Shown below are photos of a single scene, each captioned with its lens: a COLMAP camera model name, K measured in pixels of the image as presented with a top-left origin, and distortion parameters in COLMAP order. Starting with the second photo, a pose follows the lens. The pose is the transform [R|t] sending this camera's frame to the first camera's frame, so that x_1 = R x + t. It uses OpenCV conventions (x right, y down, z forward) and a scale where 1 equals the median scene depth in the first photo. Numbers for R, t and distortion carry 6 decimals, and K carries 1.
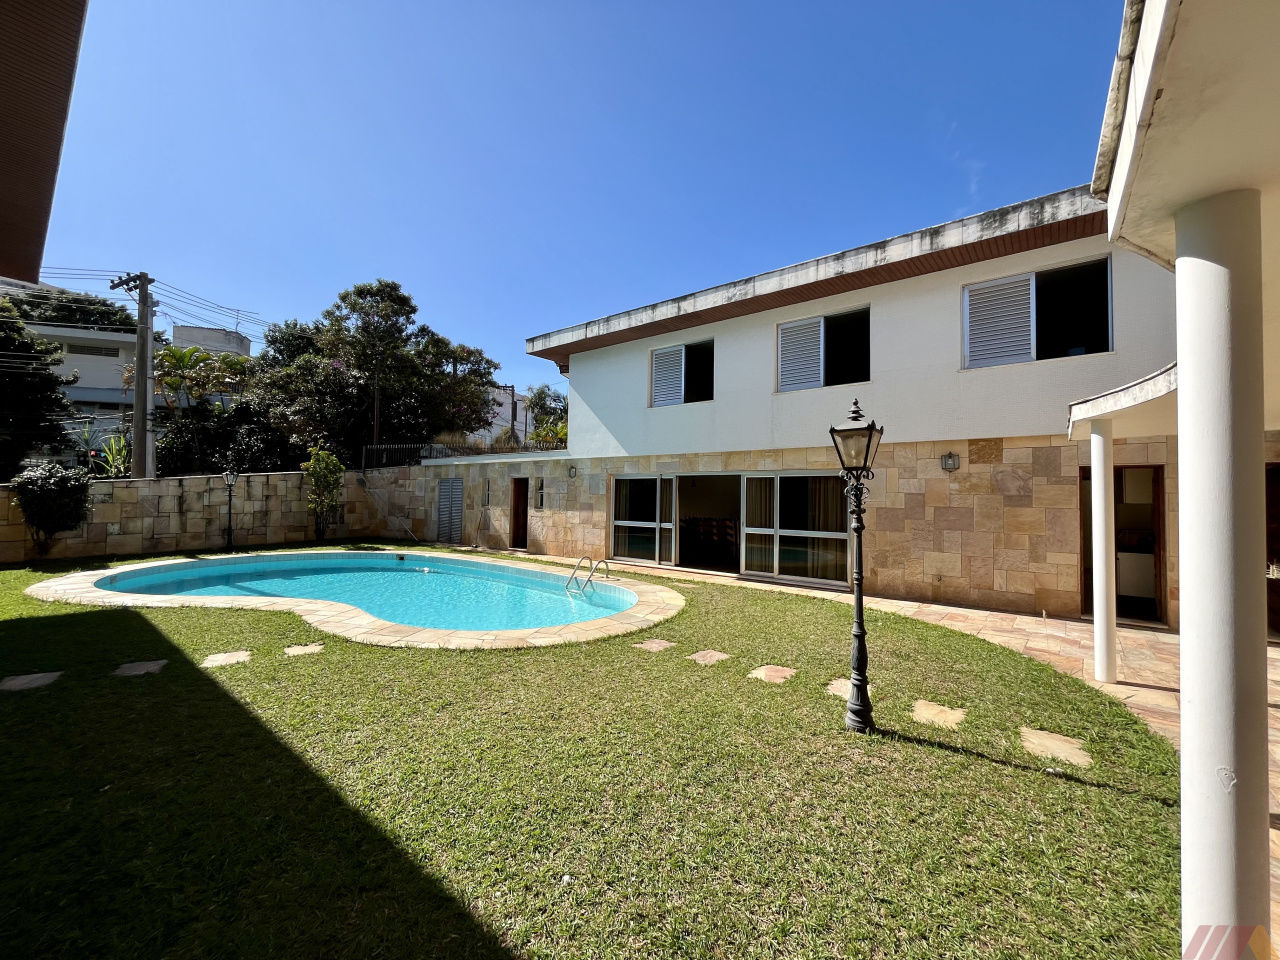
lens RADIAL K [[517.3, 0, 636.7], [0, 517.3, 478.5], [0, 0, 1]] dist [-0.001563, -0.000731]
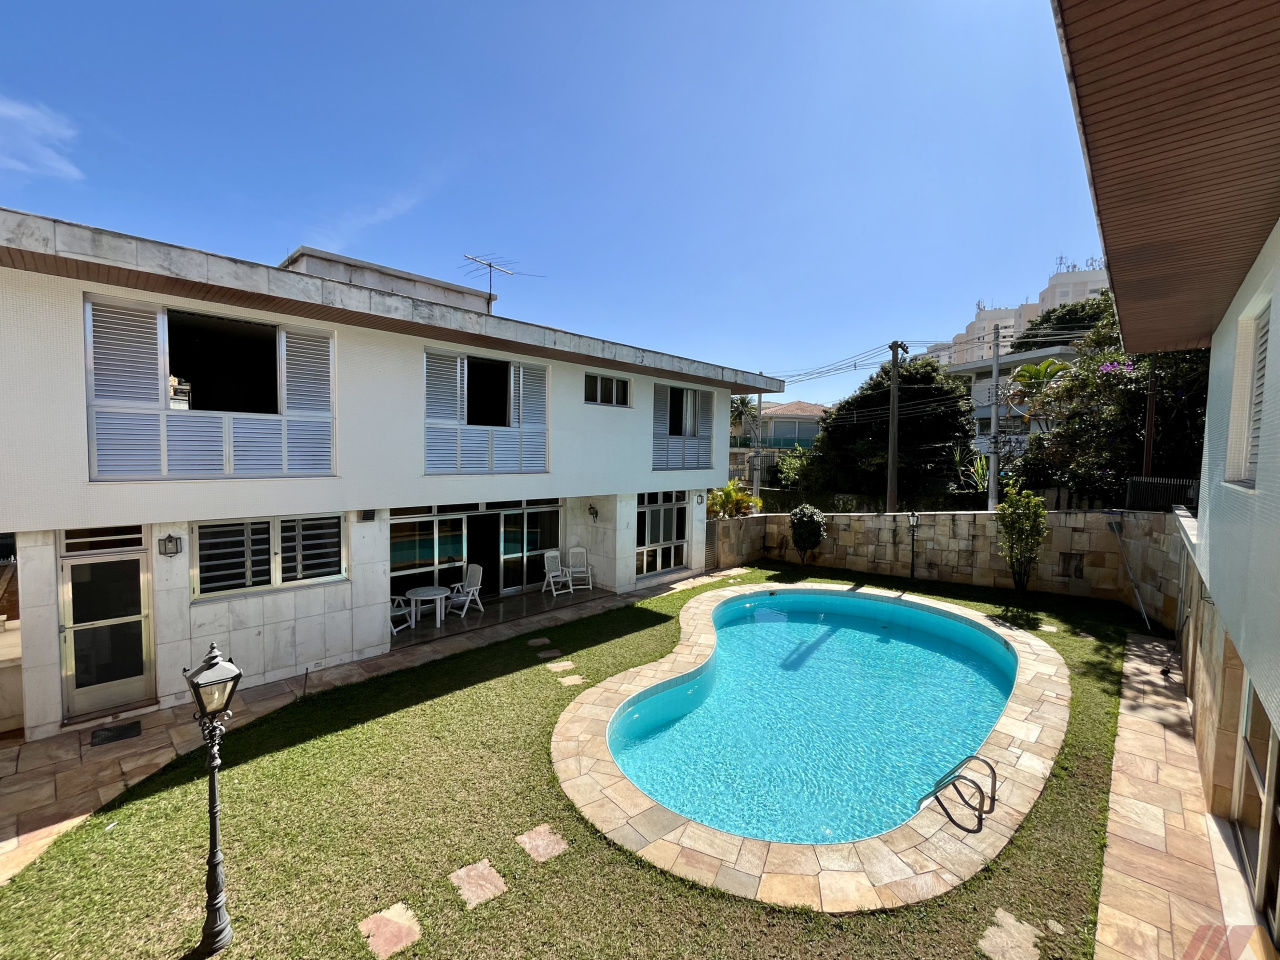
lens RADIAL K [[530.7, 0, 636.1], [0, 530.7, 480.4], [0, 0, 1]] dist [0.000302, -0.000009]
pose [[-0.075007, 0.036380, -0.996519, 0.336892], [0.016505, 0.999243, 0.035238, -0.120718], [0.997046, -0.013805, -0.075550, 0.462709]]
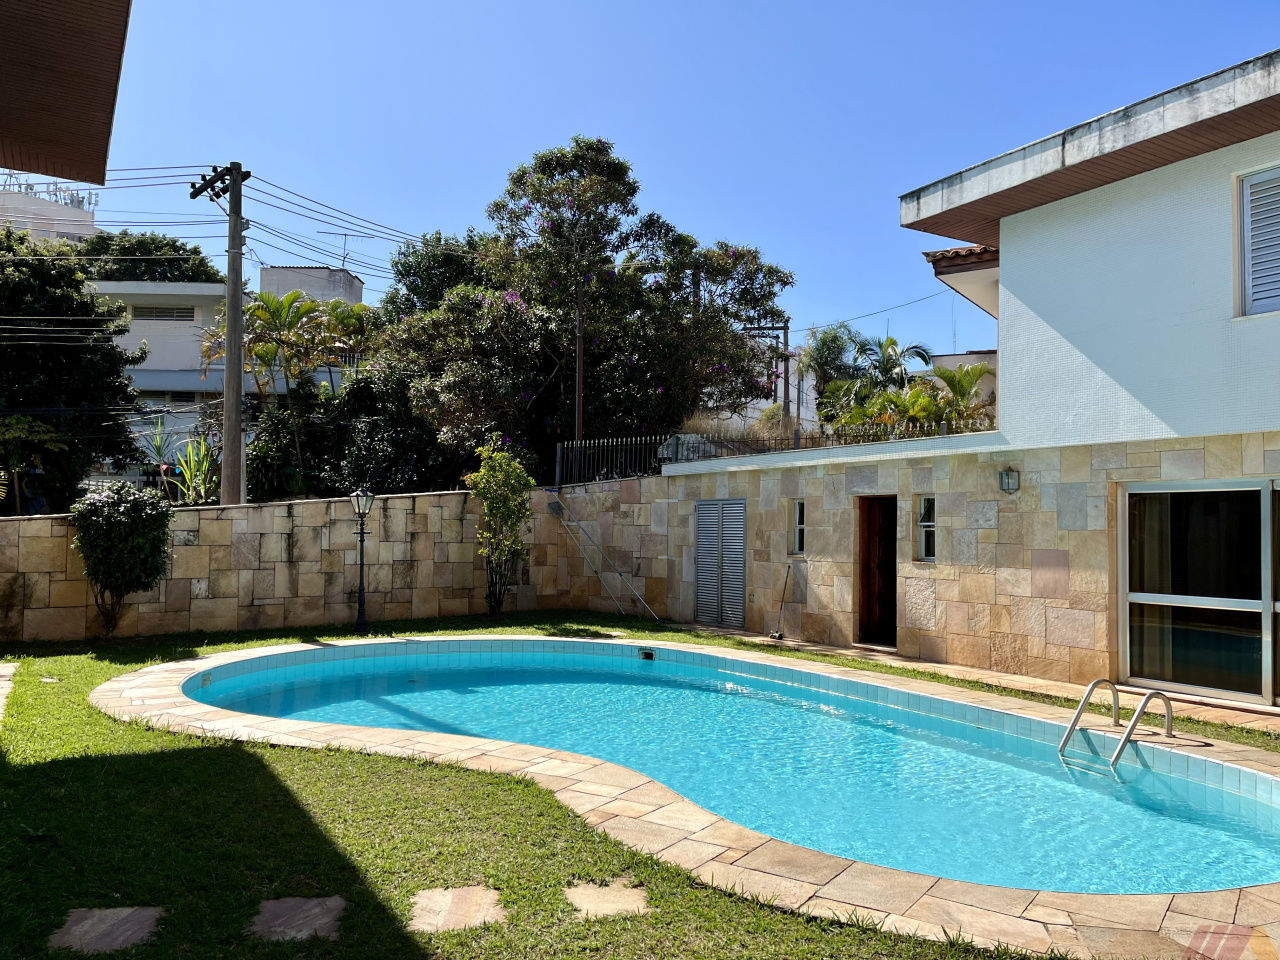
lens RADIAL K [[962.0, 0, 647.8], [0, 962.0, 481.4], [0, 0, 1]] dist [0.076867, -0.091049]
pose [[0.941047, -0.017695, -0.337813, -0.120230], [0.009705, 0.999632, -0.025327, 0.006067], [0.338137, 0.020556, 0.940872, 0.094845]]
